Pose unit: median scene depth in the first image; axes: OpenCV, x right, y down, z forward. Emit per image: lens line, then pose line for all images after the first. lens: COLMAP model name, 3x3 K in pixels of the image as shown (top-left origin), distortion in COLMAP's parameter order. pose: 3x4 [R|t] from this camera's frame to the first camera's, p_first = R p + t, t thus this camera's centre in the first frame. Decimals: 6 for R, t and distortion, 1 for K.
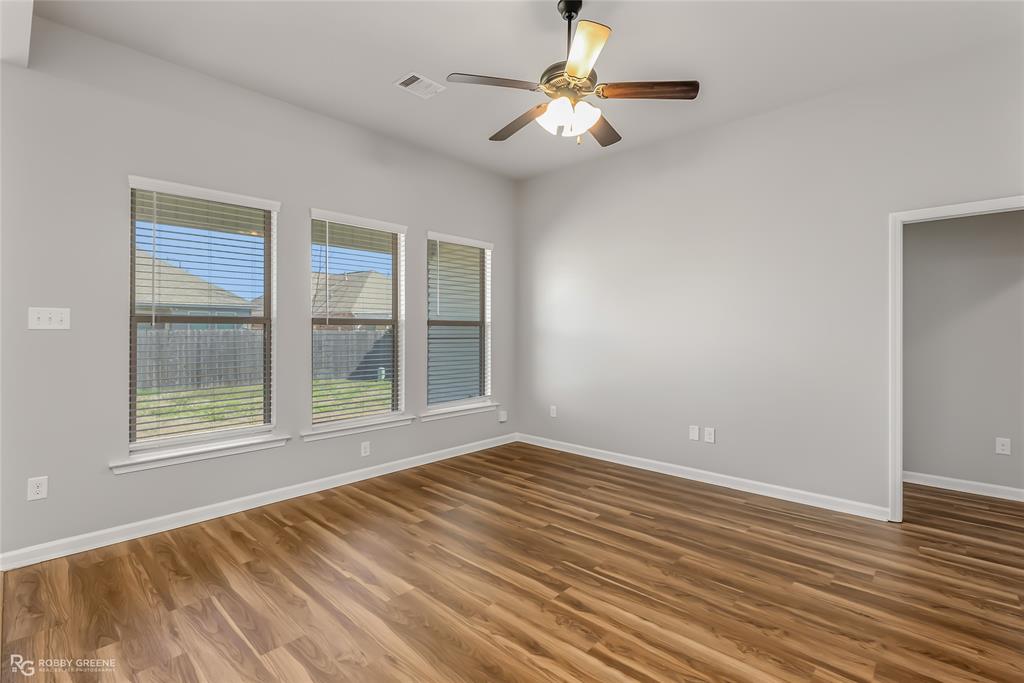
lens RADIAL K [[465.8, 0, 511.3], [0, 465.8, 341.0], [0, 0, 1]] dist [-0.005679, 0.002015]
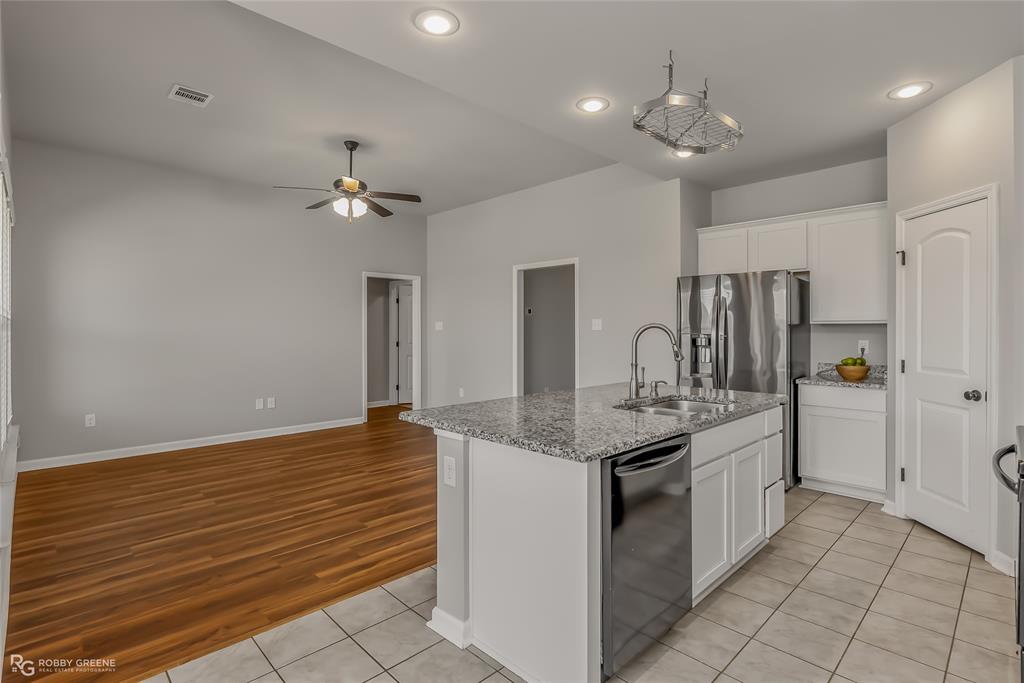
lens RADIAL K [[504.4, 0, 514.7], [0, 504.4, 330.0], [0, 0, 1]] dist [-0.001899, 0.001650]
pose [[0.049545, -0.004743, 0.998761, -1.365963], [0.023928, 0.999707, 0.003560, -0.010723], [-0.998485, 0.023722, 0.049644, 0.221082]]
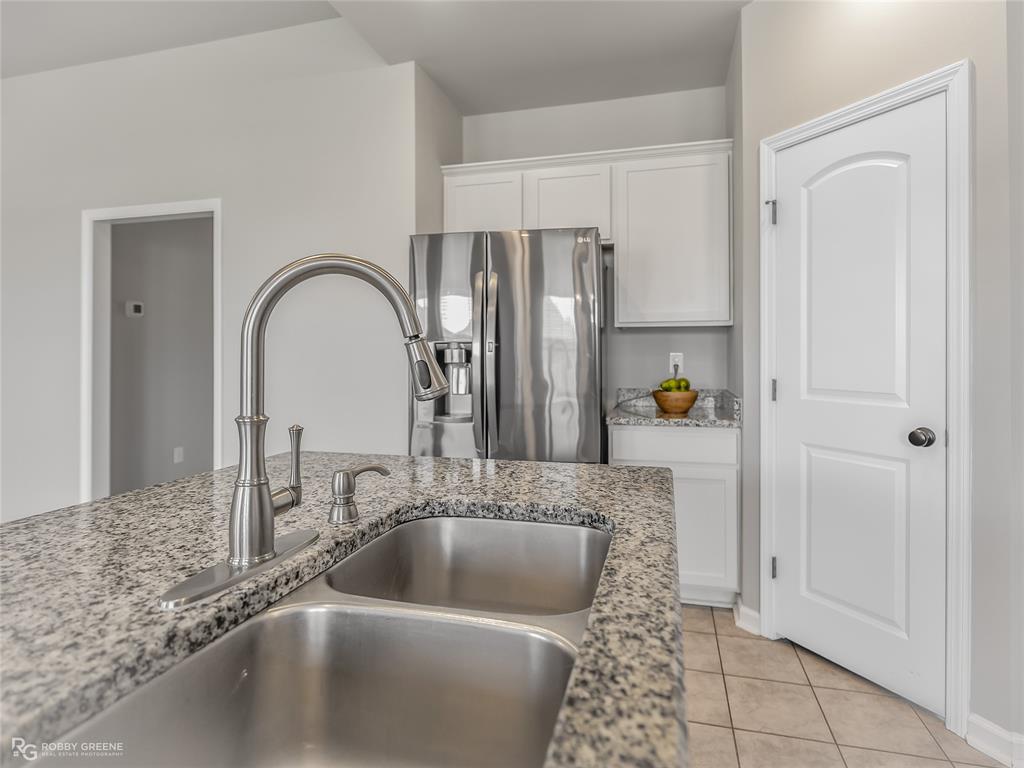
lens RADIAL K [[538.3, 0, 535.7], [0, 538.3, 352.0], [0, 0, 1]] dist [-0.000623, 0.000625]
pose [[-0.482481, 0.006823, 0.875880, -0.703998], [0.021134, 0.999769, 0.003853, 0.032943], [-0.875651, 0.020369, -0.482514, 0.054524]]
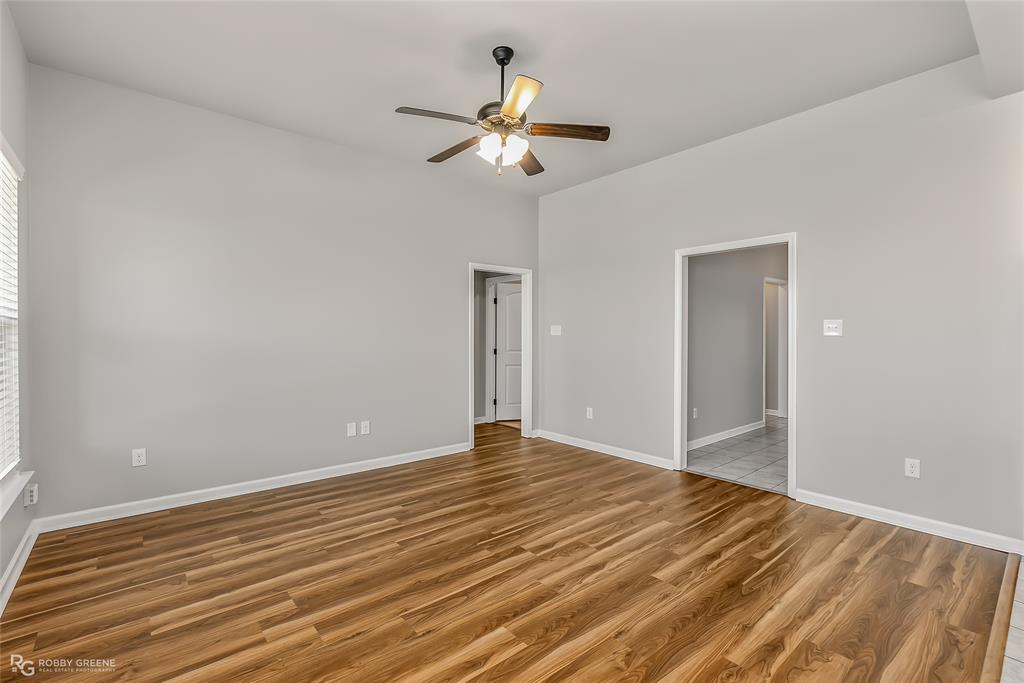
lens RADIAL K [[465.8, 0, 511.2], [0, 465.8, 339.8], [0, 0, 1]] dist [-0.005679, 0.002015]
pose [[0.123680, -0.014789, 0.992212, -0.805046], [0.021153, 0.999701, 0.012264, -0.018034], [-0.992097, 0.019472, 0.123956, 0.647304]]
